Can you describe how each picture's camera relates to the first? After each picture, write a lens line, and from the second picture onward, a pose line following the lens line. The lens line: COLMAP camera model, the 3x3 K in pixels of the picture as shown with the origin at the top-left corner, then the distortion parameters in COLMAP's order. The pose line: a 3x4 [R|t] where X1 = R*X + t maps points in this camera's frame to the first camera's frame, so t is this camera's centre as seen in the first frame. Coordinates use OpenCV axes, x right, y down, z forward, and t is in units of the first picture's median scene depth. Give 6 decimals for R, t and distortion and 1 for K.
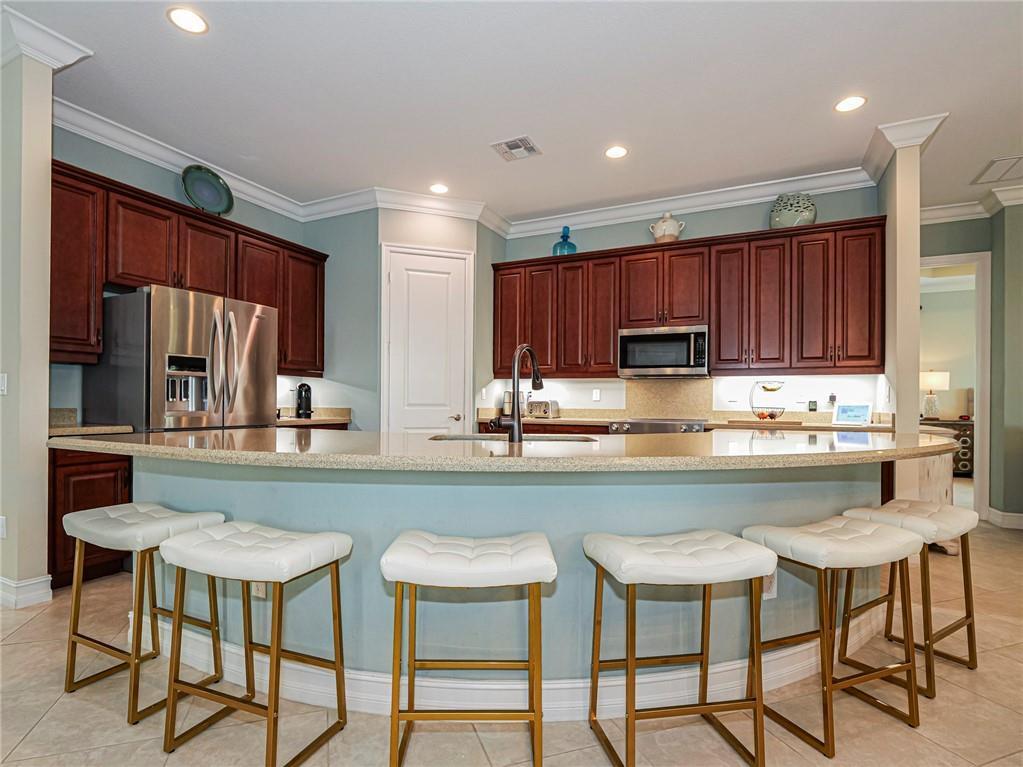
lens RADIAL K [[524.7, 0, 496.8], [0, 524.7, 403.2], [0, 0, 1]] dist [-0.001561, -0.000310]
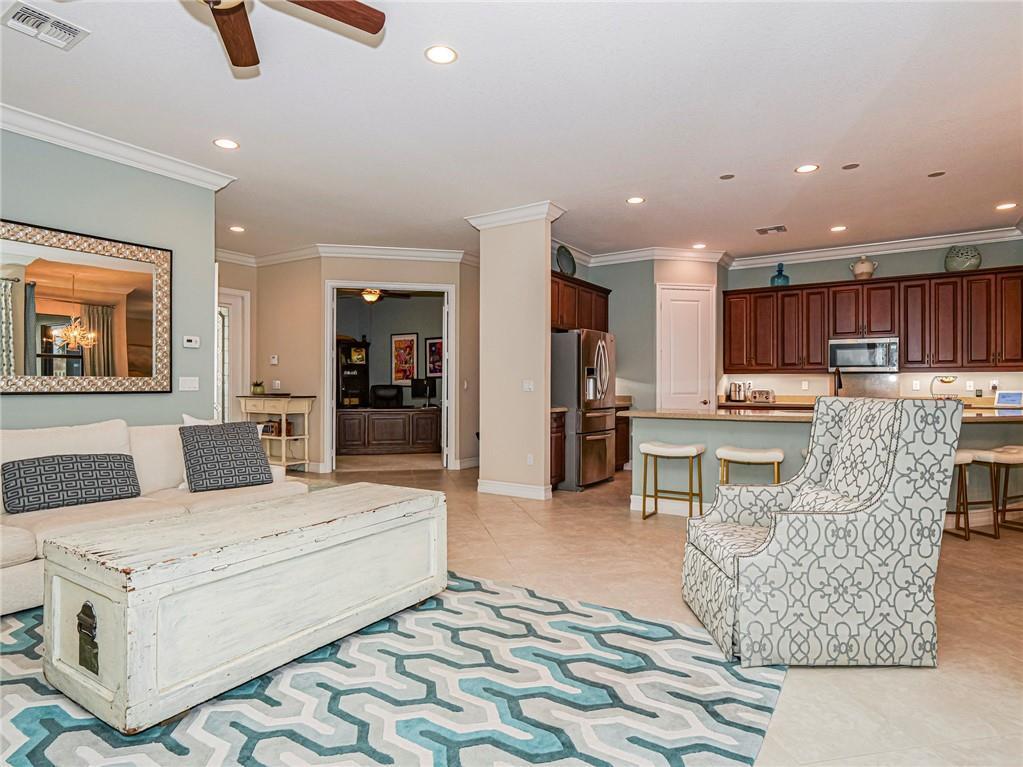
lens RADIAL K [[580.4, 0, 511.5], [0, 580.4, 383.5], [0, 0, 1]] dist [0.003297, 0.002182]
pose [[0.992825, -0.007079, -0.119363, -0.437968], [0.006792, 0.999973, -0.002816, -0.023781], [0.119380, 0.001985, 0.992847, -0.673009]]
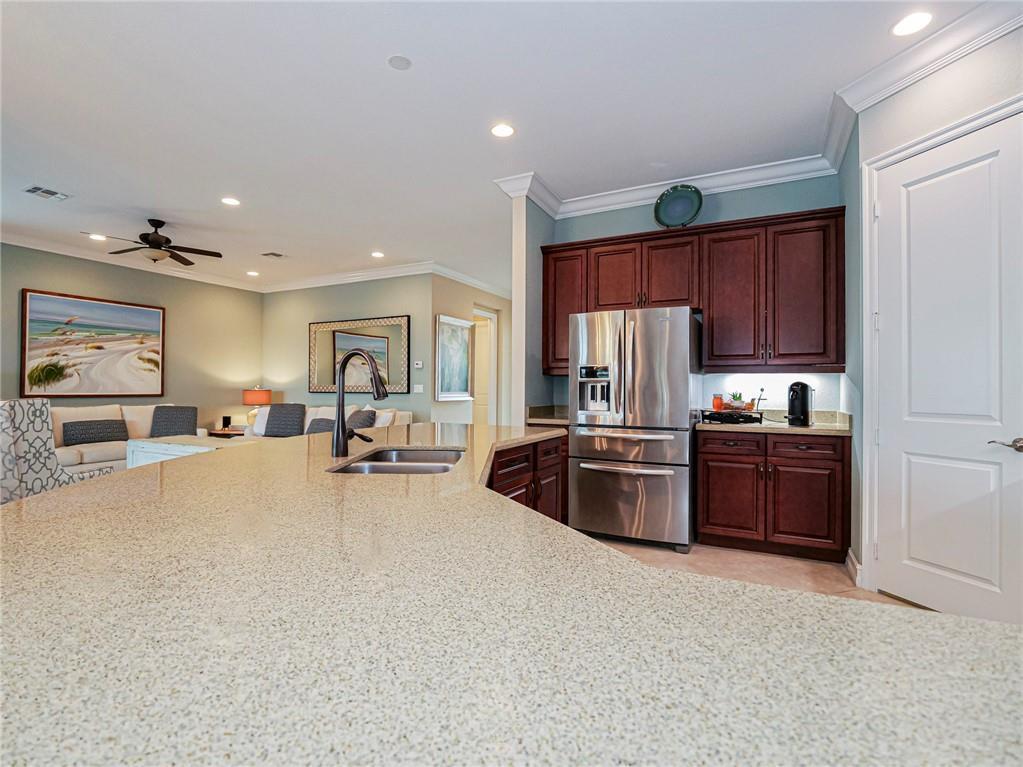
lens RADIAL K [[502.1, 0, 507.0], [0, 502.1, 384.2], [0, 0, 1]] dist [-0.004100, -0.000582]
pose [[-0.017002, -0.019982, -0.999656, 0.414563], [-0.007311, 0.999776, -0.019860, -0.015635], [0.999829, 0.006971, -0.017145, 0.580521]]
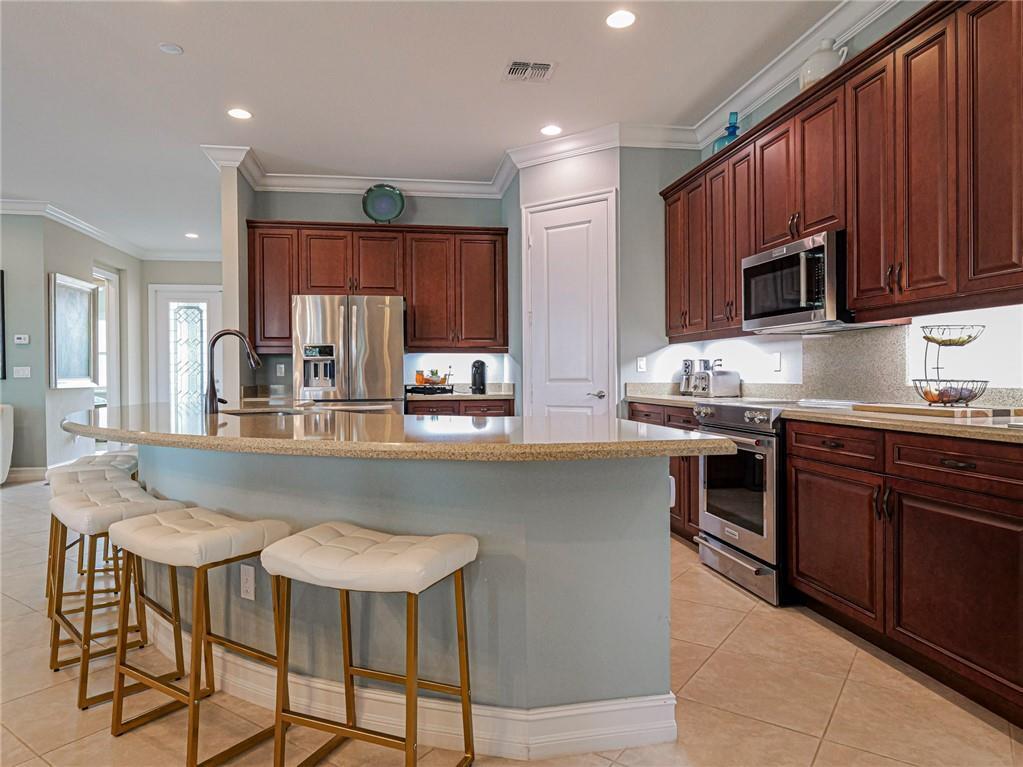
lens RADIAL K [[640.0, 0, 511.5], [0, 640.0, 383.5], [0, 0, 1]] dist [-0.006519, -0.001051]
pose [[0.591728, -0.003704, -0.806129, 0.697909], [0.013942, 0.999887, 0.005640, 0.002587], [0.806017, -0.014577, 0.591713, 0.314763]]
